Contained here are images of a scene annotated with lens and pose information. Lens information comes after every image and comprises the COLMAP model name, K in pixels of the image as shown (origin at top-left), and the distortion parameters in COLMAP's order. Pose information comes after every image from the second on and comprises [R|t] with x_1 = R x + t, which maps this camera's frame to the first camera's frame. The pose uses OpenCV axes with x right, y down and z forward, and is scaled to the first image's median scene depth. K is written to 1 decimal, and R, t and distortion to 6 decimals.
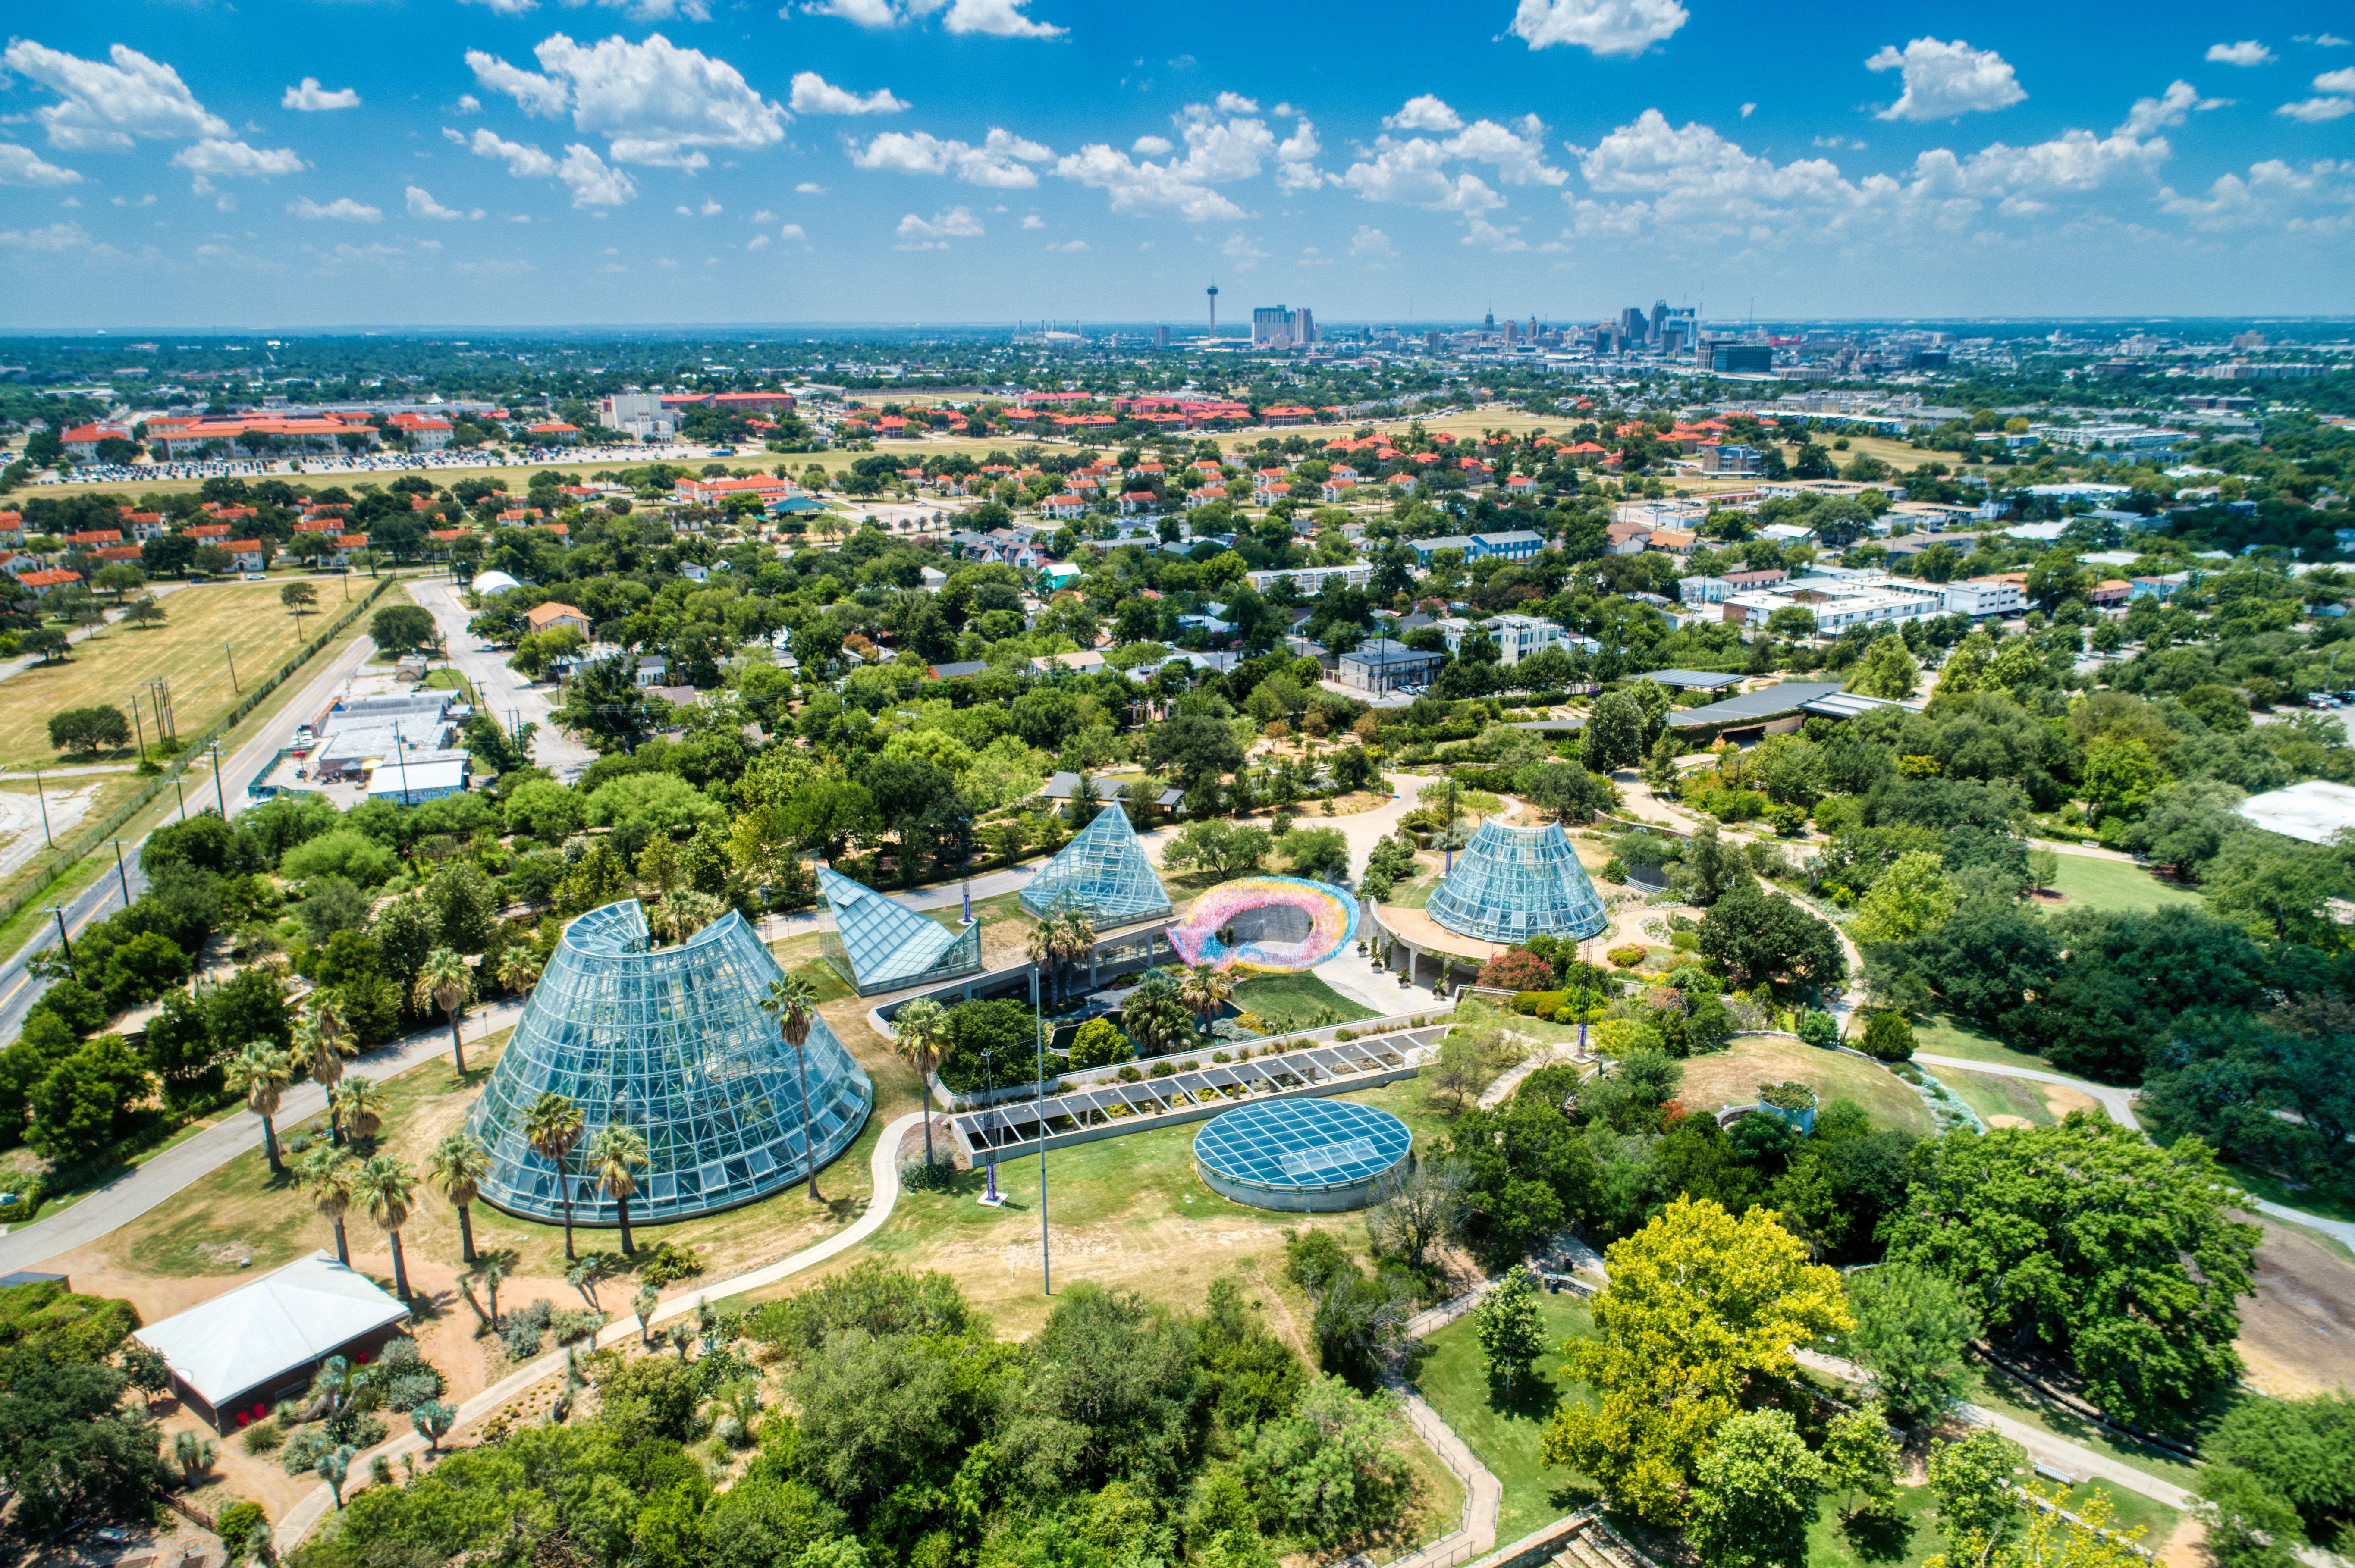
lens RADIAL K [[1602.6, 0, 1177.5], [0, 1602.6, 784.0], [0, 0, 1]] dist [0.003891, 0.010994]
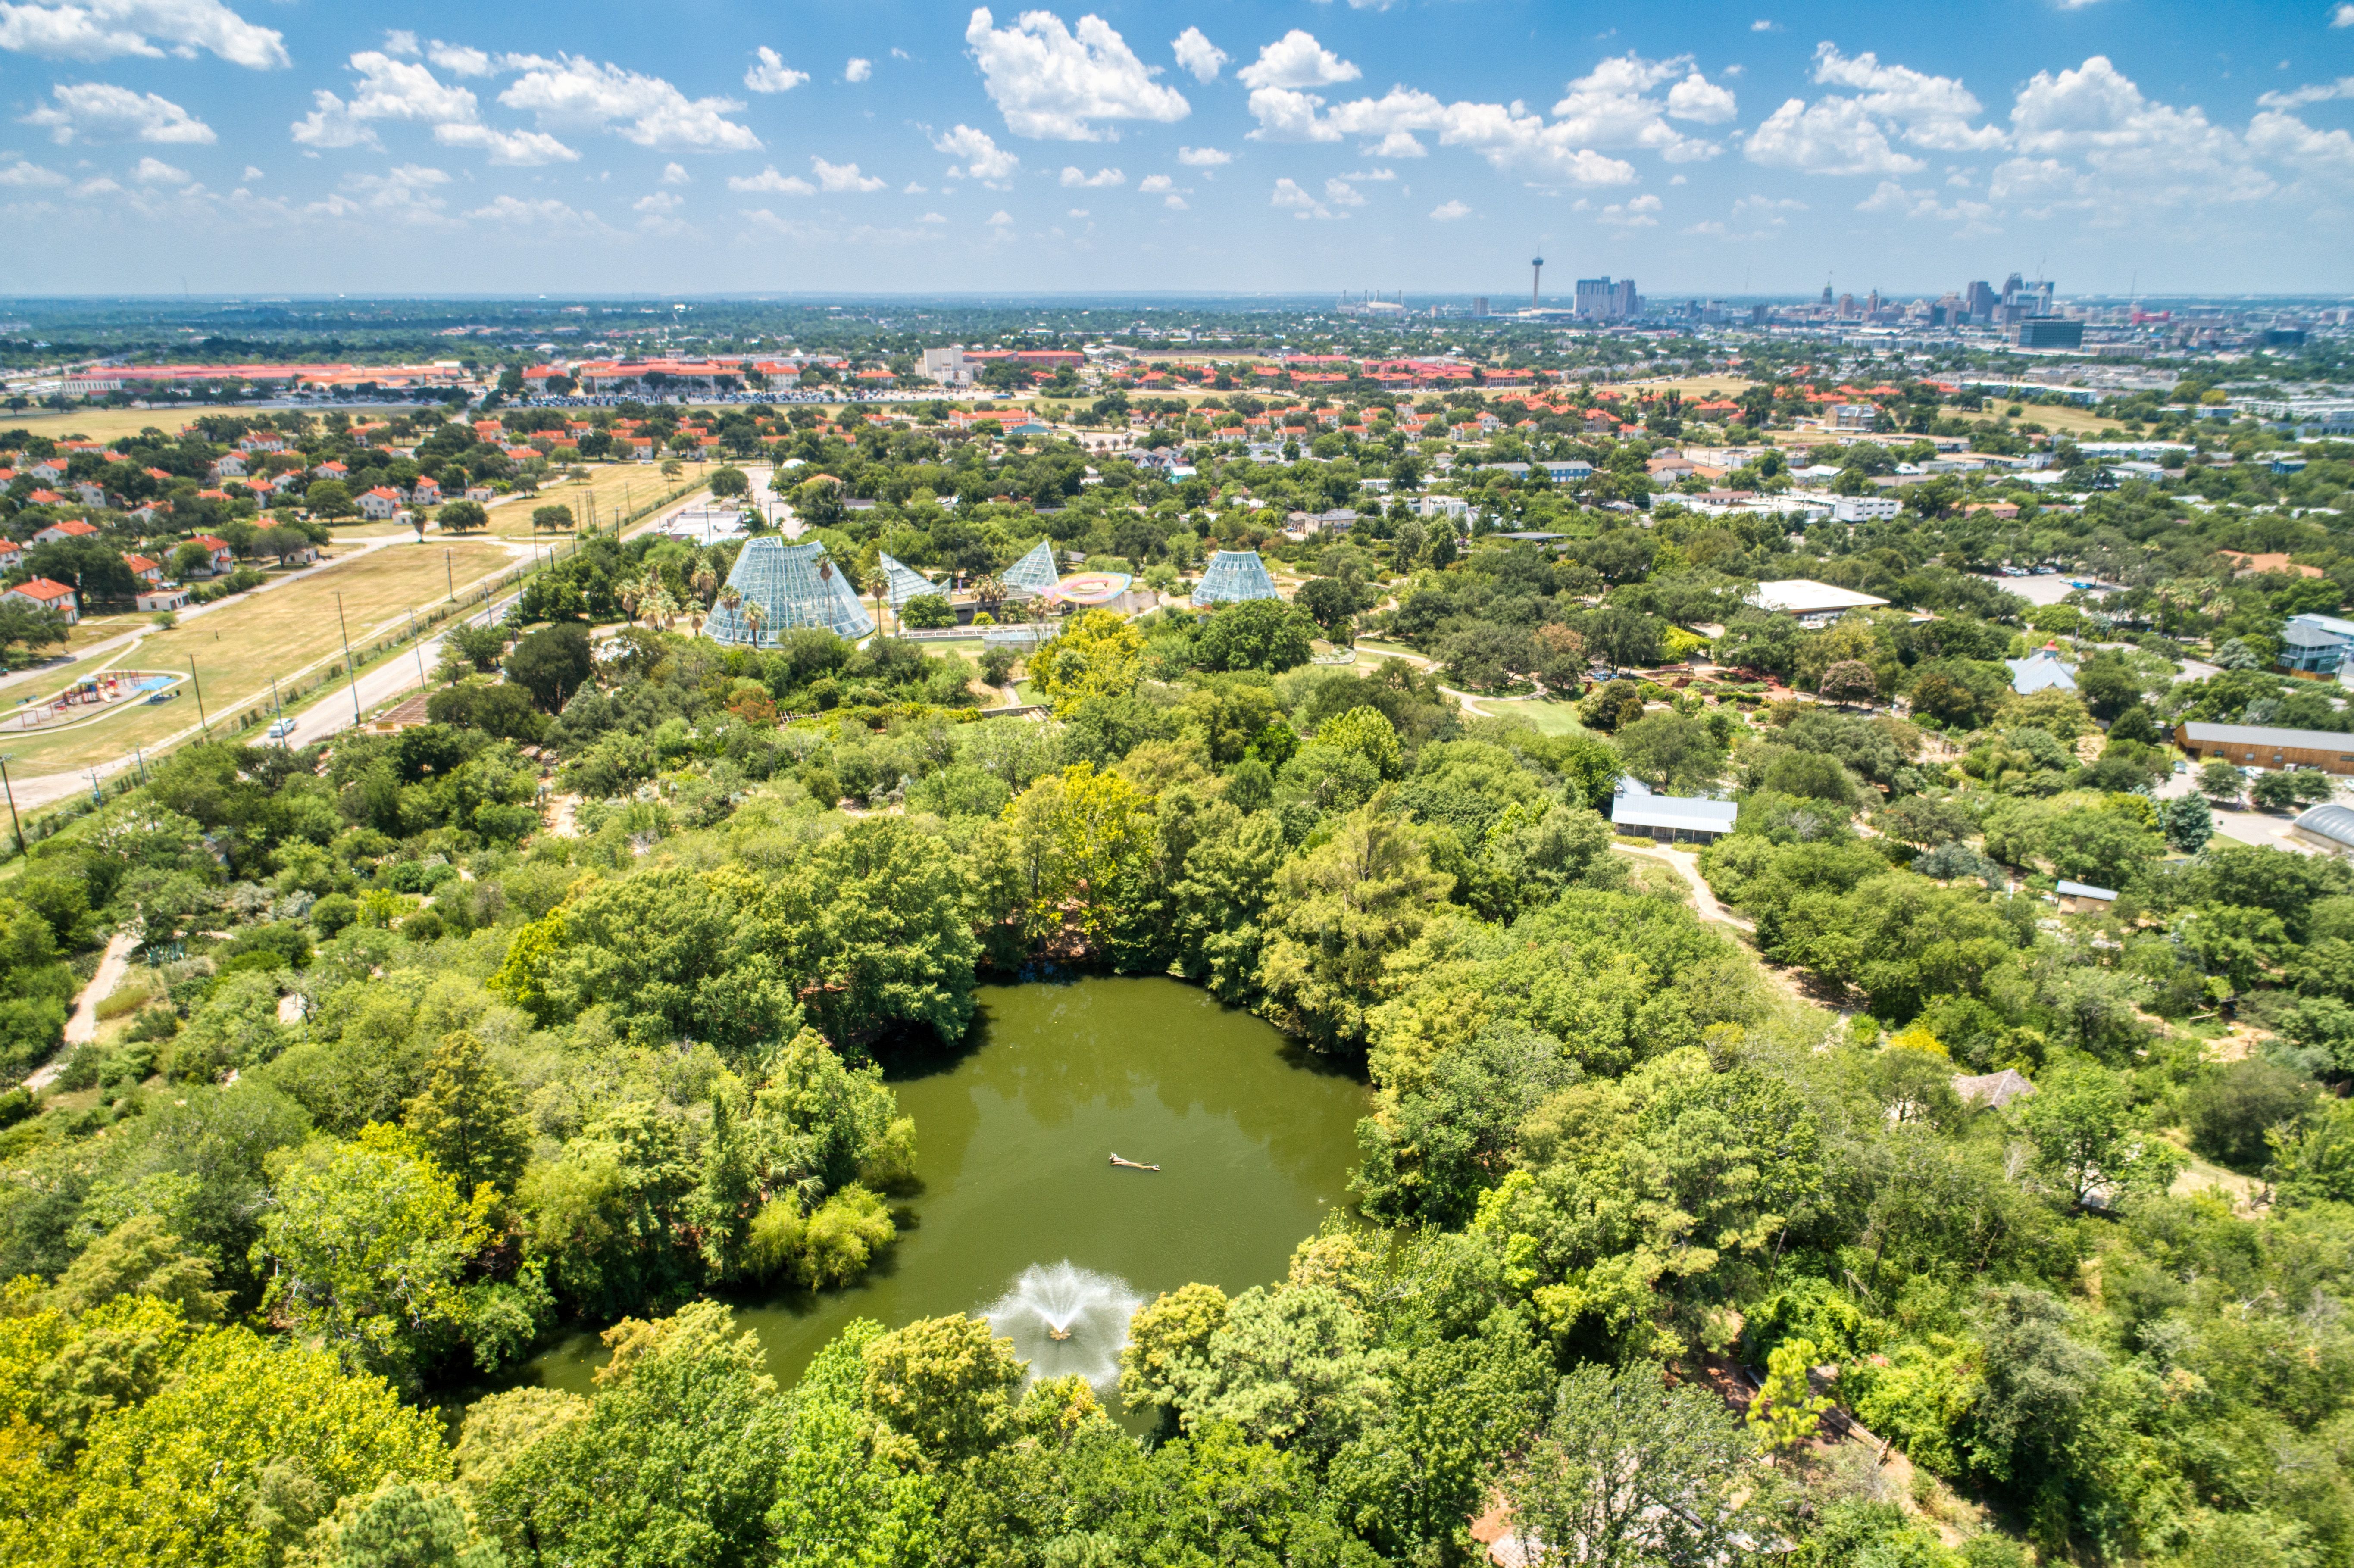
lens RADIAL K [[1602.0, 0, 1177.0], [0, 1602.0, 784.0], [0, 0, 1]] dist [0.003891, 0.010994]
pose [[0.978221, 0.067711, -0.196209, 0.099002], [-0.064338, 0.997651, 0.023524, 0.047709], [0.197341, -0.010388, 0.980280, -0.163896]]
